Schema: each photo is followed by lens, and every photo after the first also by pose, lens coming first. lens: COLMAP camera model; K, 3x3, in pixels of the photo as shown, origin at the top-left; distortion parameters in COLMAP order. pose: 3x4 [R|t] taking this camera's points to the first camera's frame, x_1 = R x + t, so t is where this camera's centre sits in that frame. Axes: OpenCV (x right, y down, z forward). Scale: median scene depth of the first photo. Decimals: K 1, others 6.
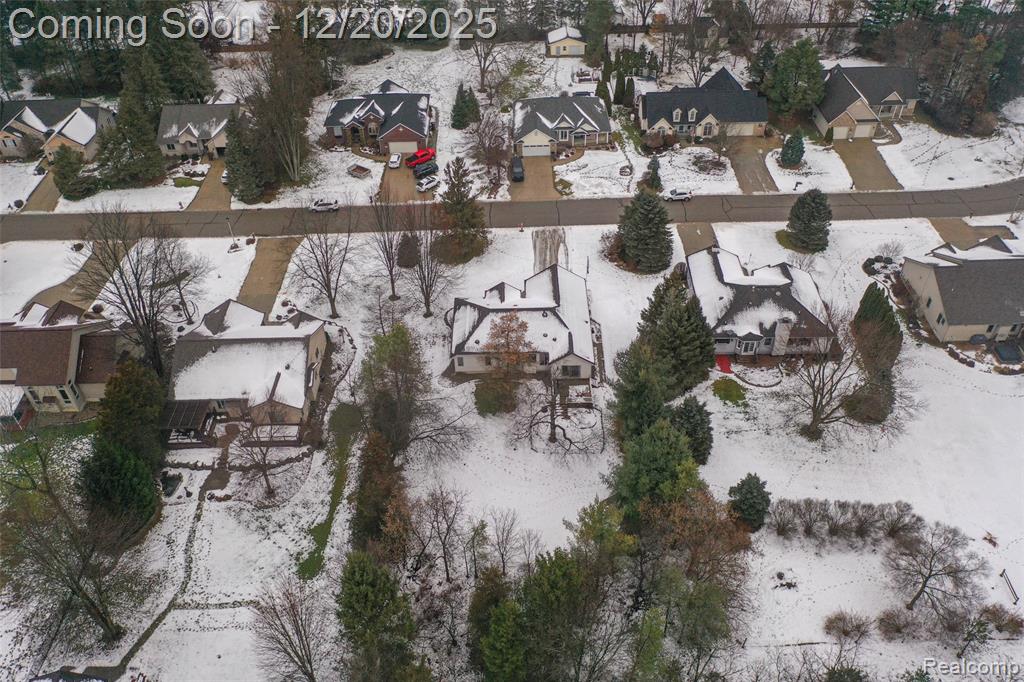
lens RADIAL K [[802.4, 0, 507.7], [0, 802.4, 337.1], [0, 0, 1]] dist [-0.015318, -0.013754]
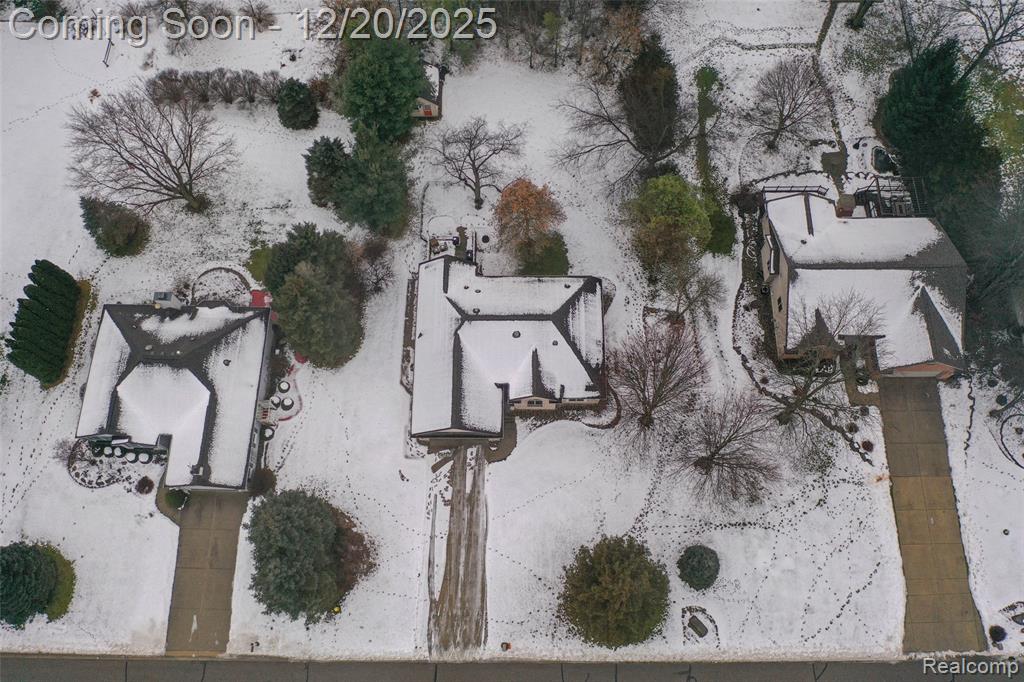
lens RADIAL K [[802.4, 0, 507.7], [0, 802.4, 337.1], [0, 0, 1]] dist [-0.015318, -0.013754]
pose [[-0.998669, 0.013416, 0.049812, -0.017626], [0.041810, -0.355119, 0.933886, -0.685787], [0.030218, 0.934725, 0.354085, 0.728374]]
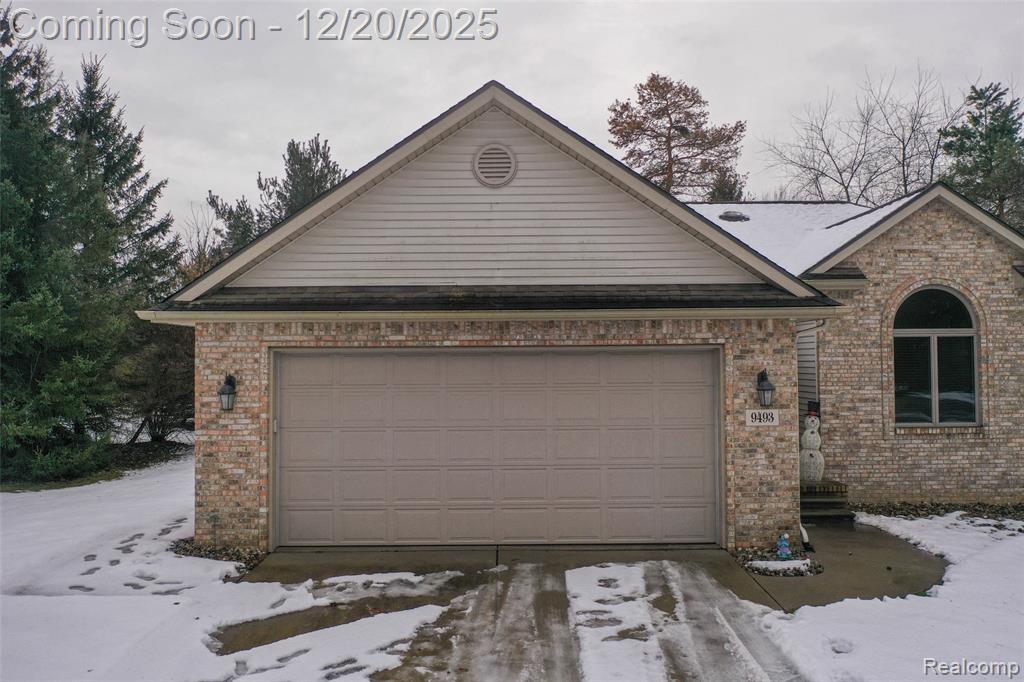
lens RADIAL K [[802.4, 0, 507.7], [0, 802.4, 337.1], [0, 0, 1]] dist [-0.015318, -0.013754]
pose [[-0.999260, 0.038063, -0.005477, 0.060757], [0.025961, 0.772796, 0.634123, -0.130323], [0.028369, 0.633512, -0.773212, 1.122585]]
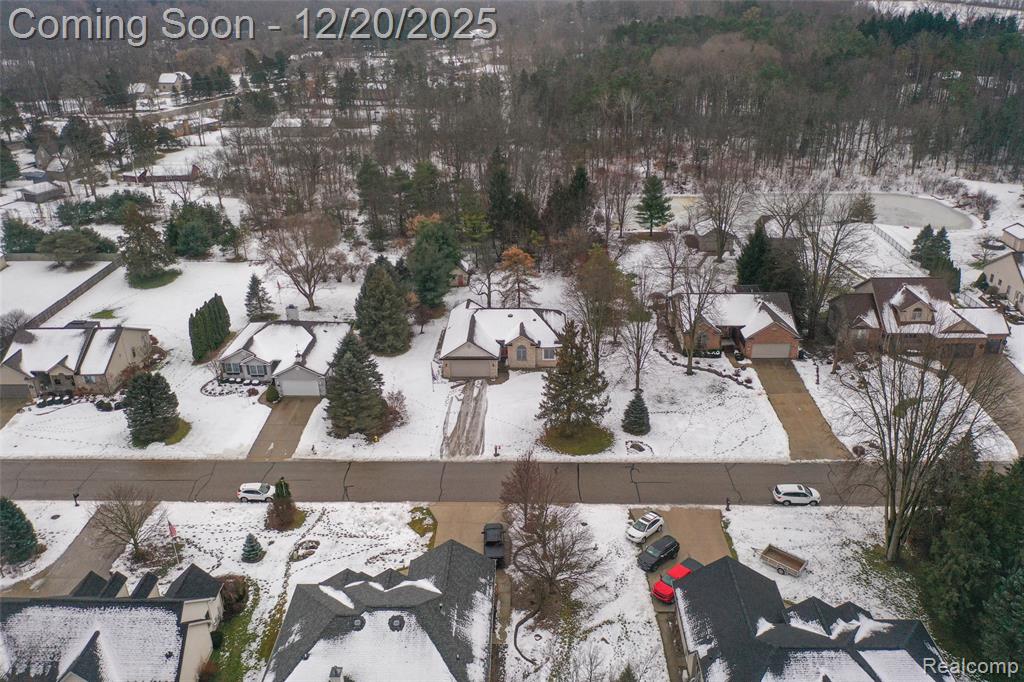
lens RADIAL K [[802.4, 0, 507.7], [0, 802.4, 337.1], [0, 0, 1]] dist [-0.015318, -0.013754]
pose [[-0.998368, 0.030996, 0.047972, -0.039230], [0.056386, 0.401176, 0.914264, -1.038303], [0.009093, 0.915477, -0.402269, 1.443907]]
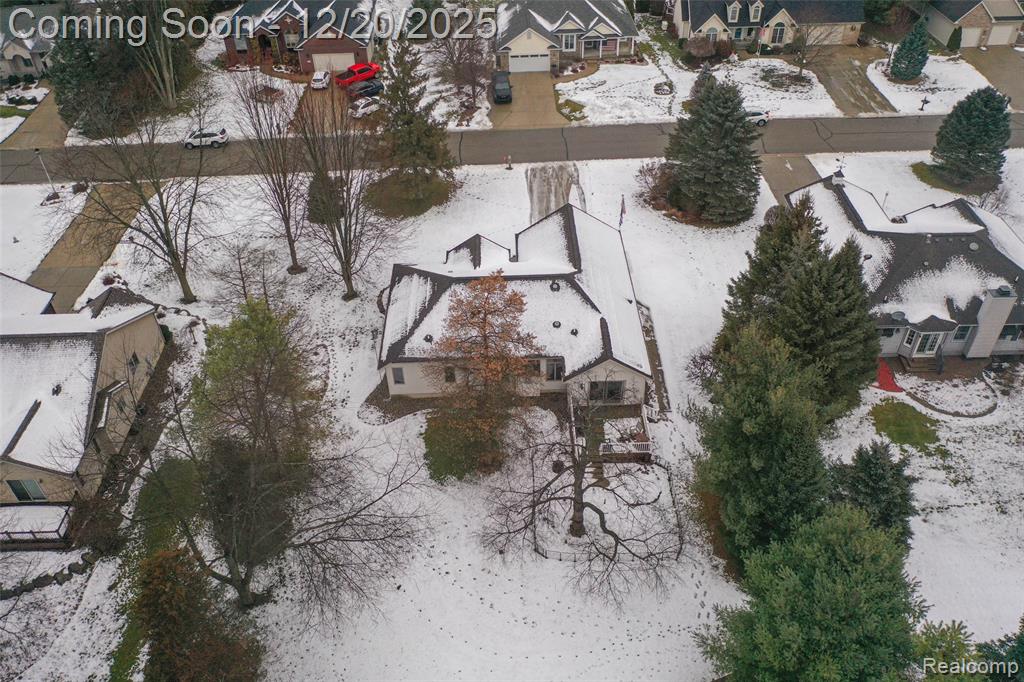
lens RADIAL K [[802.4, 0, 507.7], [0, 802.4, 337.1], [0, 0, 1]] dist [-0.015318, -0.013754]
pose [[0.999815, -0.010674, 0.015970, 0.005441], [0.010935, 0.999807, -0.016322, 0.013553], [-0.015793, 0.016494, 0.999739, 0.442638]]
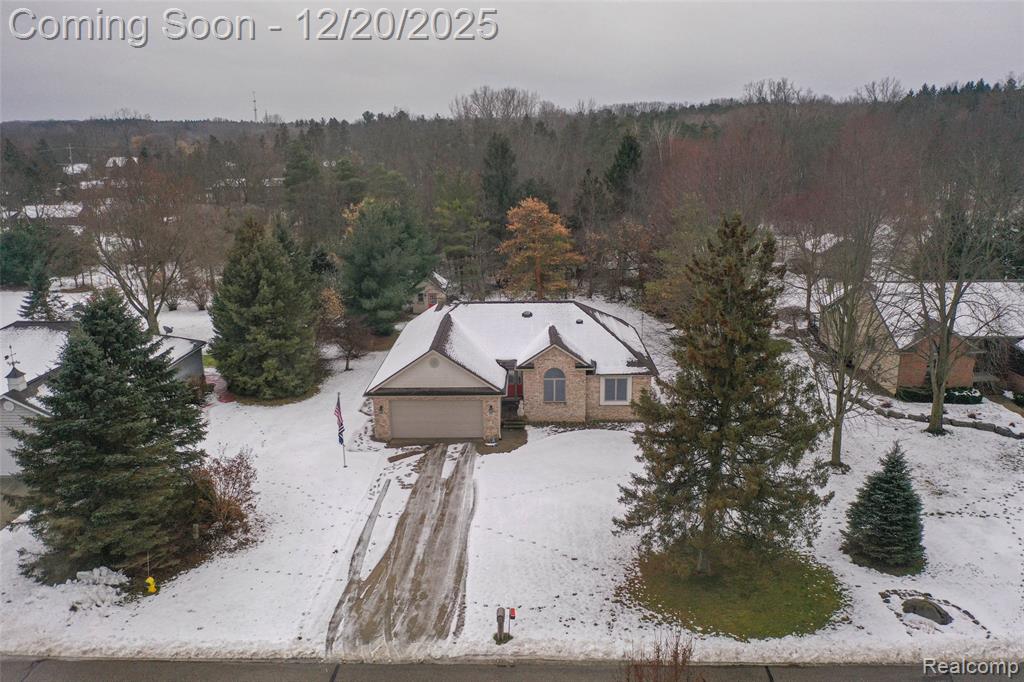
lens RADIAL K [[802.4, 0, 507.7], [0, 802.4, 337.1], [0, 0, 1]] dist [-0.015318, -0.013754]
pose [[-0.998777, 0.037135, 0.032630, 0.005447], [0.047823, 0.558698, 0.827991, -0.459262], [0.012518, 0.828540, -0.559791, 1.273424]]
